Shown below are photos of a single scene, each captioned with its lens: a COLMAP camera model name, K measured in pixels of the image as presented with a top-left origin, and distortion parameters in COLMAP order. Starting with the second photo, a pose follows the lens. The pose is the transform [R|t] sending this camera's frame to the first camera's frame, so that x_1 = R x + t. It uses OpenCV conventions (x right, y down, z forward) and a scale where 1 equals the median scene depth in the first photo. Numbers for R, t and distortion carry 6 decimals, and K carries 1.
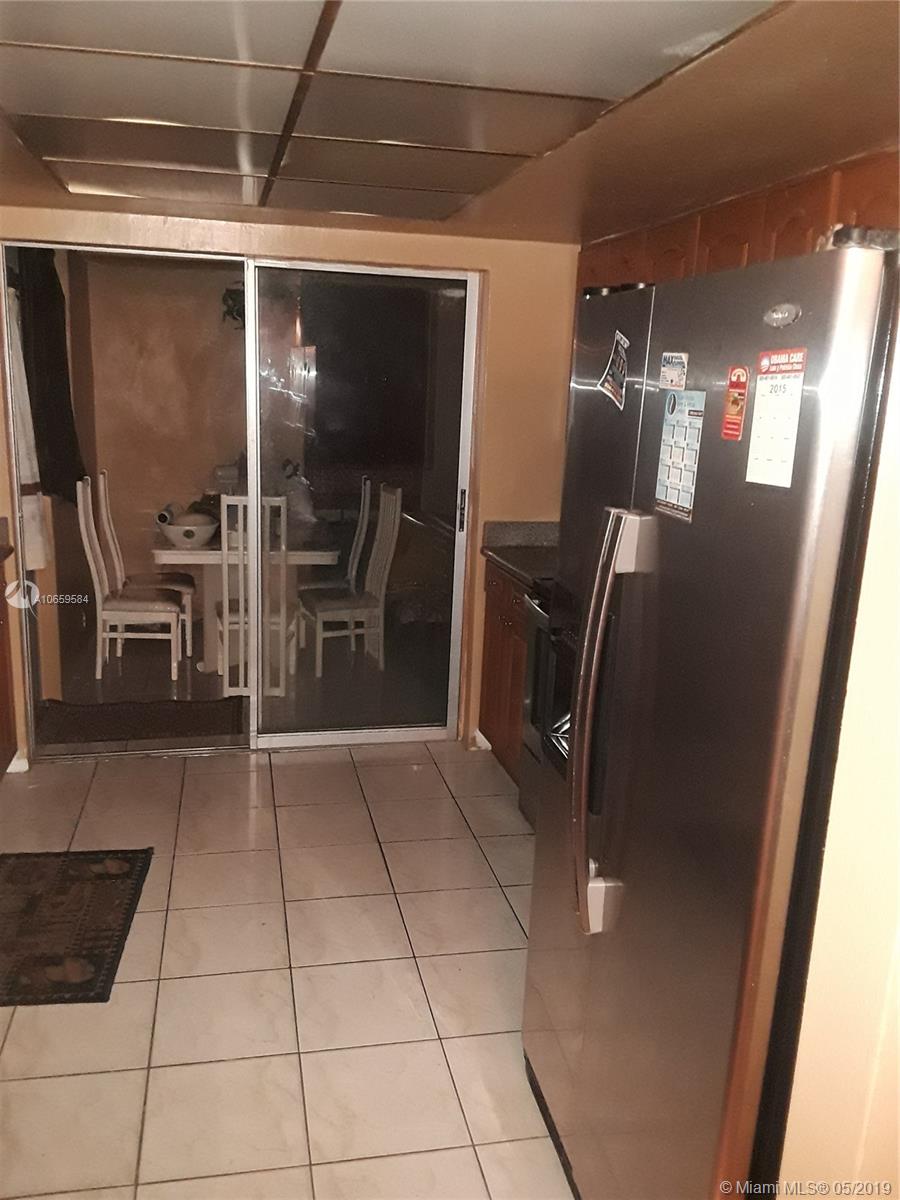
lens RADIAL K [[974.0, 0, 420.7], [0, 974.0, 601.0], [0, 0, 1]] dist [0.165659, -0.267474]
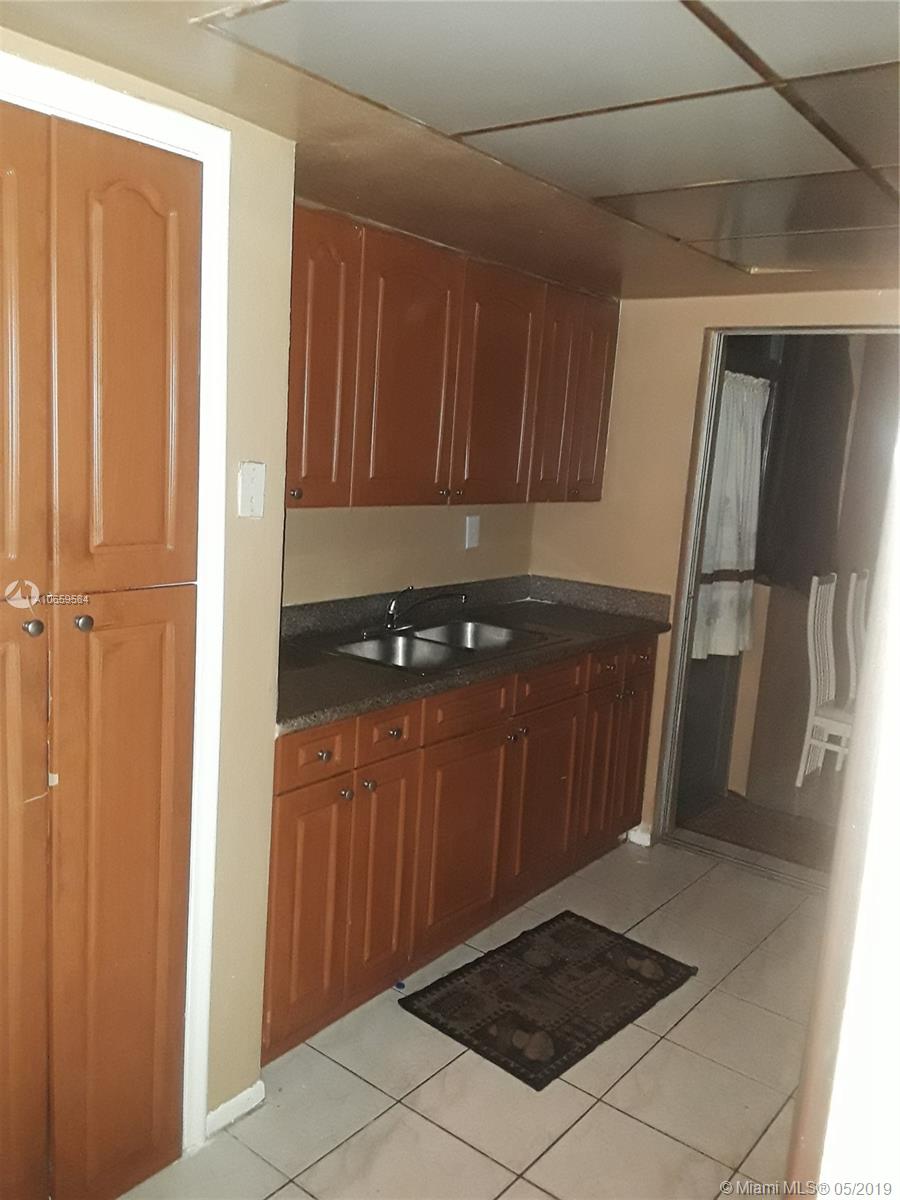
lens RADIAL K [[974.0, 0, 420.7], [0, 974.0, 601.0], [0, 0, 1]] dist [0.165659, -0.267474]
pose [[0.655415, 0.138903, -0.742386, 0.203407], [-0.211865, 0.977290, -0.004190, -0.023458], [0.724945, 0.160032, 0.669959, 0.160750]]
